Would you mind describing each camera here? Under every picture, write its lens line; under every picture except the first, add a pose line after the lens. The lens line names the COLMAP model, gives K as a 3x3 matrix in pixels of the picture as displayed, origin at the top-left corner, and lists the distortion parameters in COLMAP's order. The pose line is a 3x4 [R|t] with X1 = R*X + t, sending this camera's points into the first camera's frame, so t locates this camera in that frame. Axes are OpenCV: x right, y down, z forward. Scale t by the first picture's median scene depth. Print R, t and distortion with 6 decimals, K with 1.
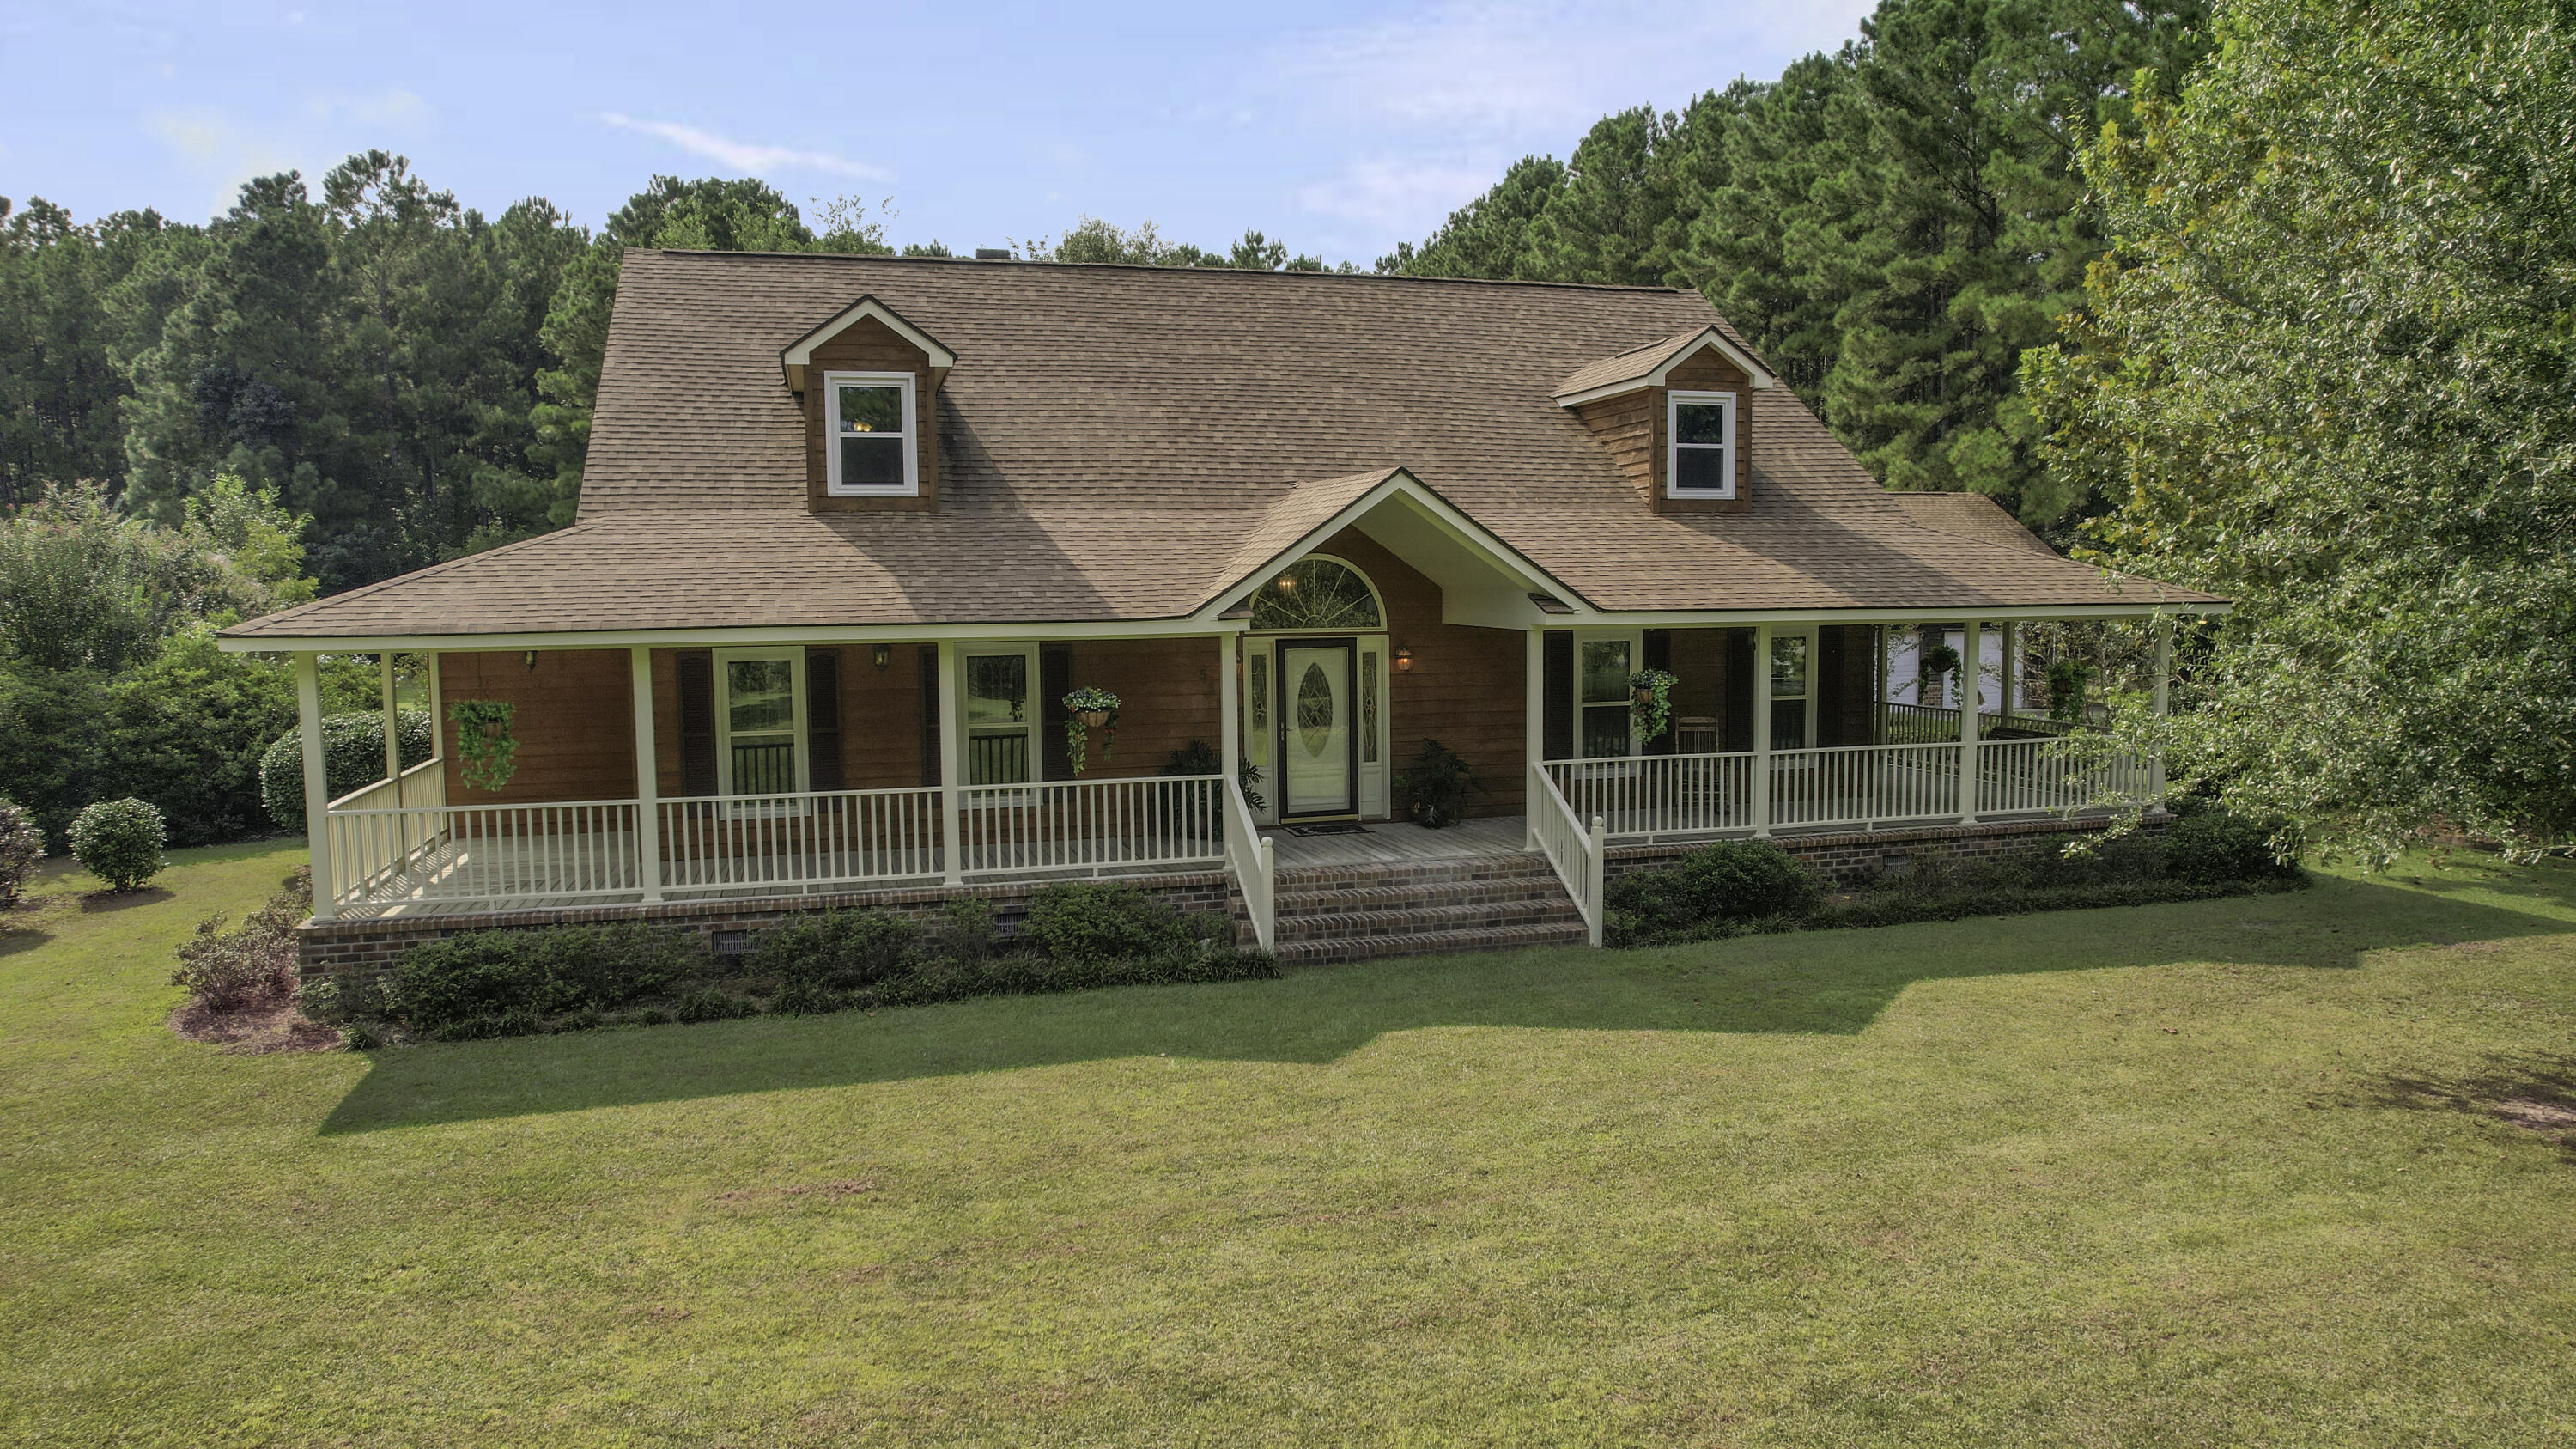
lens RADIAL K [[1609.6, 0, 1297.5], [0, 1609.6, 730.2], [0, 0, 1]] dist [-0.069865, 0.050953]
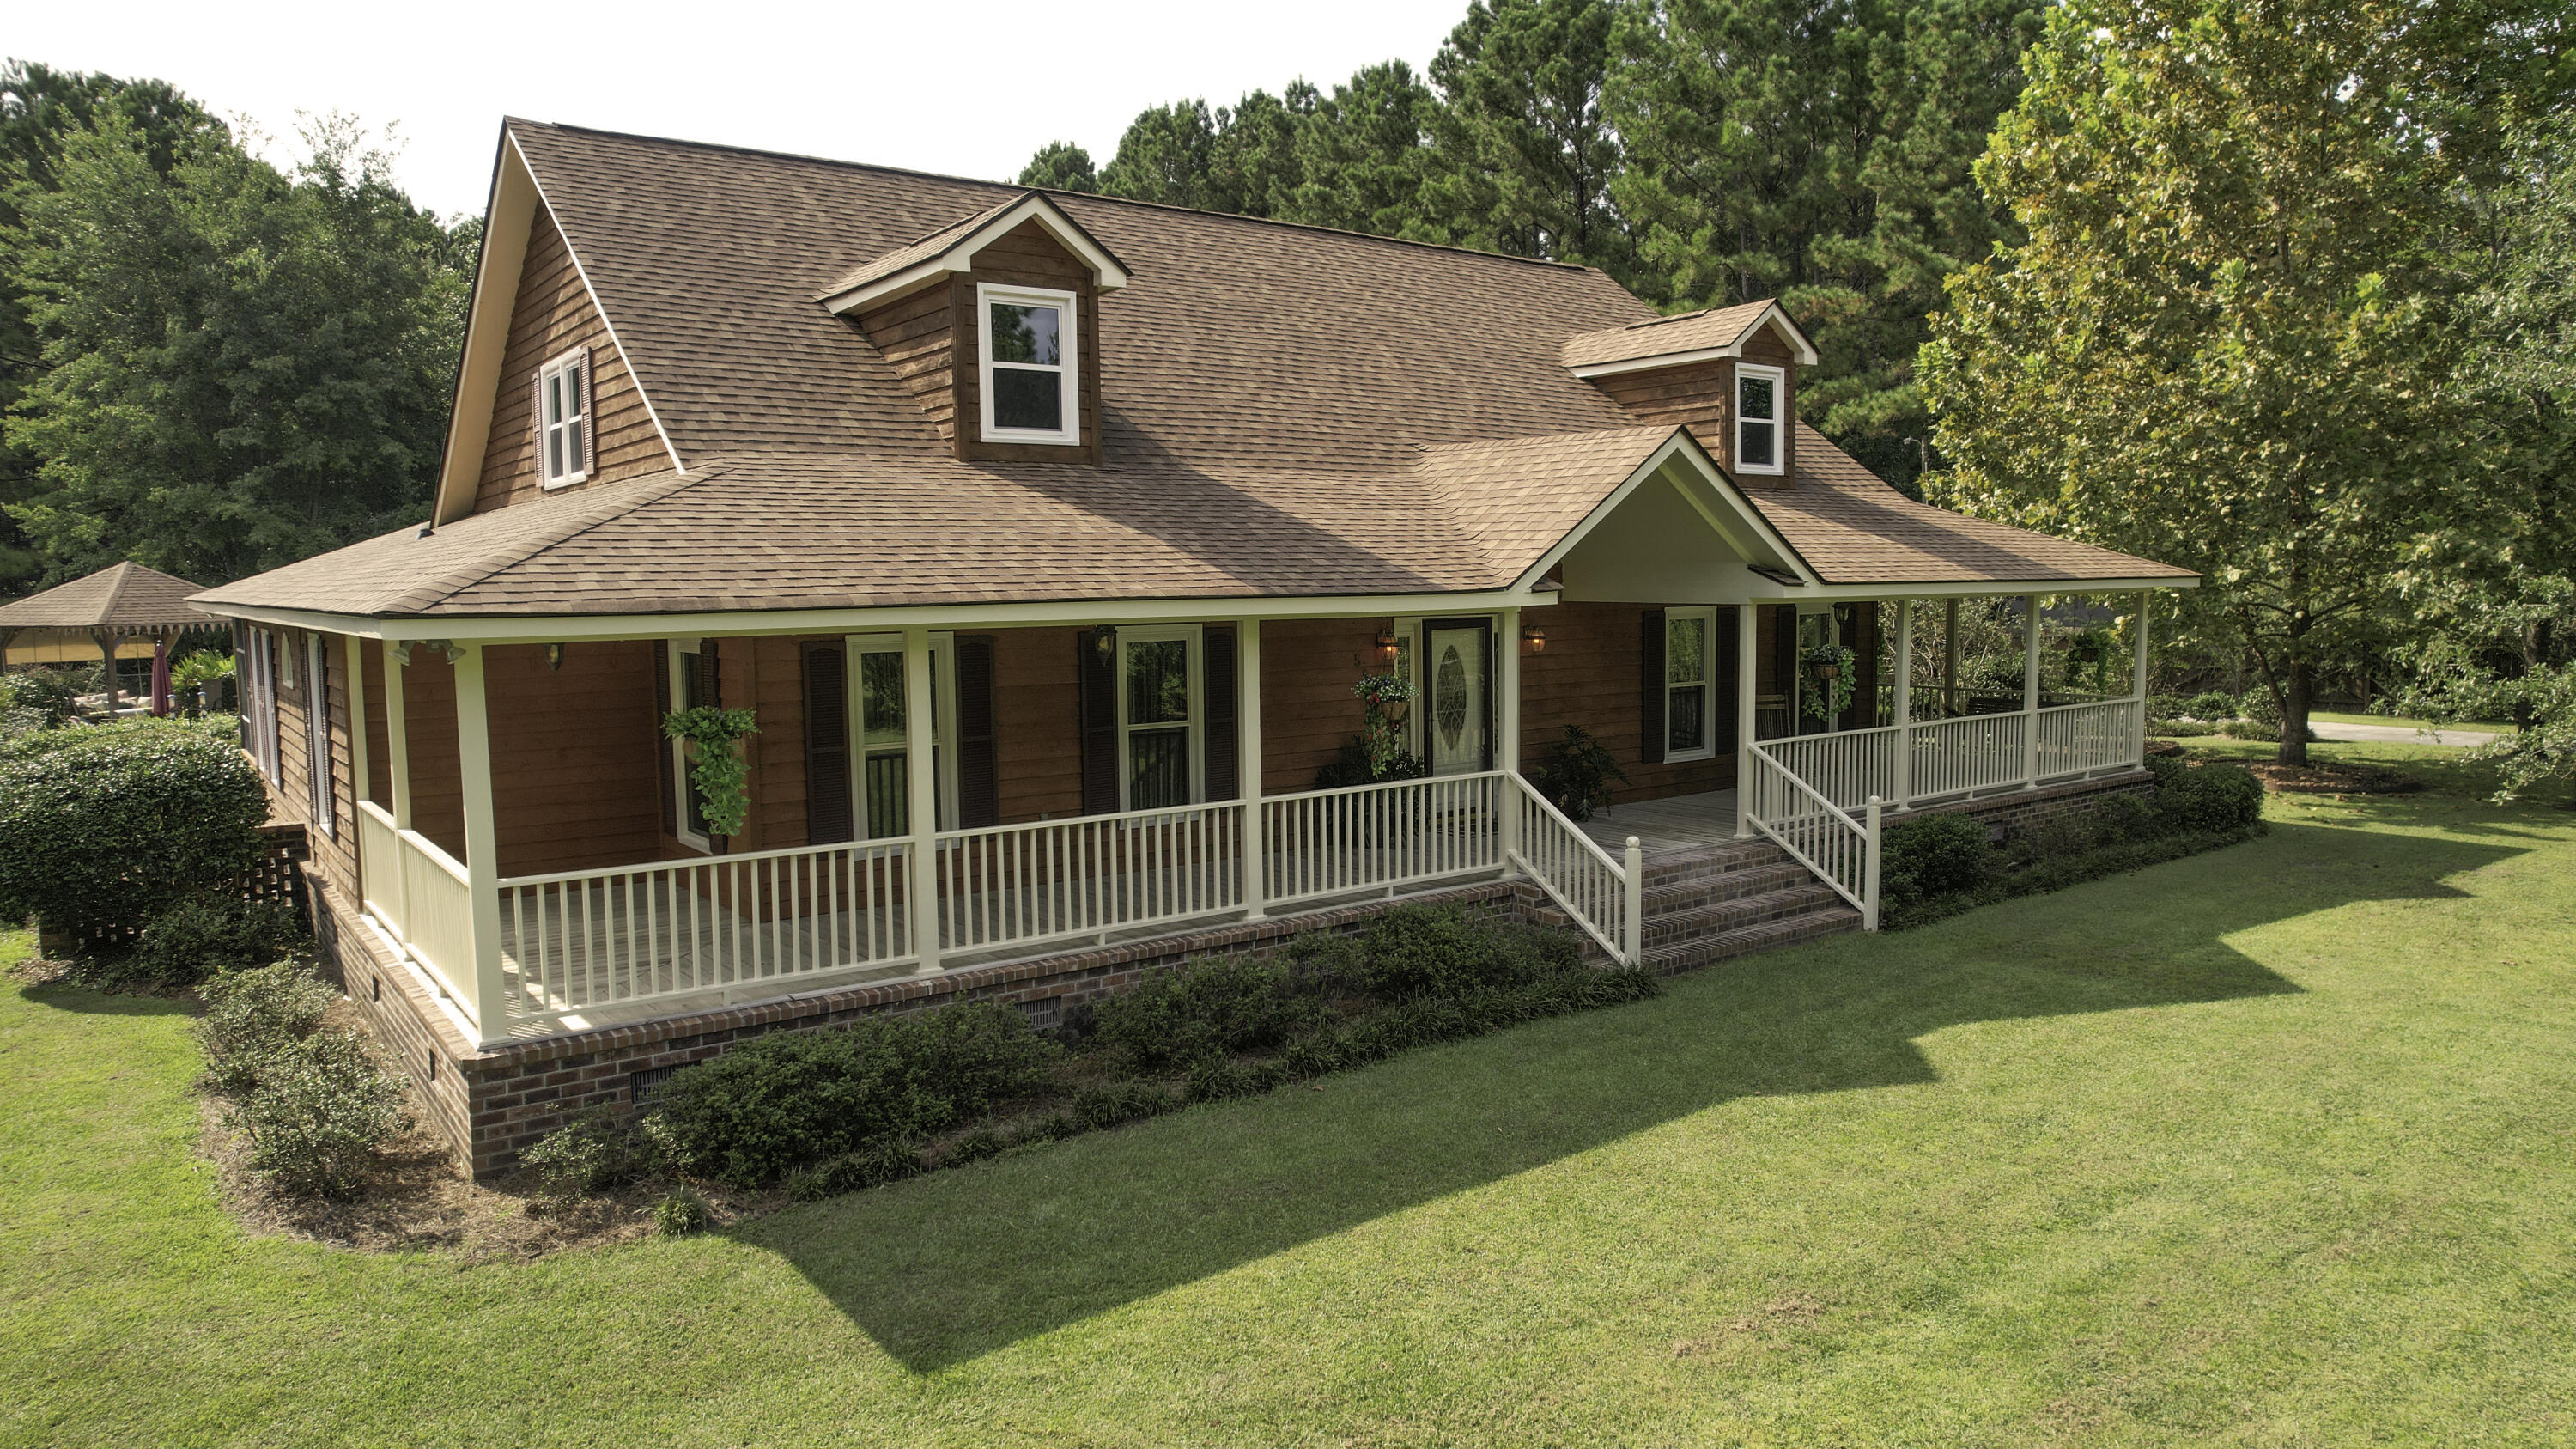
lens RADIAL K [[1609.6, 0, 1297.5], [0, 1609.6, 730.2], [0, 0, 1]] dist [-0.069865, 0.050953]
pose [[0.935992, -0.035800, 0.350196, -0.445082], [0.035618, 0.999341, 0.006963, -0.003853], [-0.350215, 0.005956, 0.936651, 0.212191]]
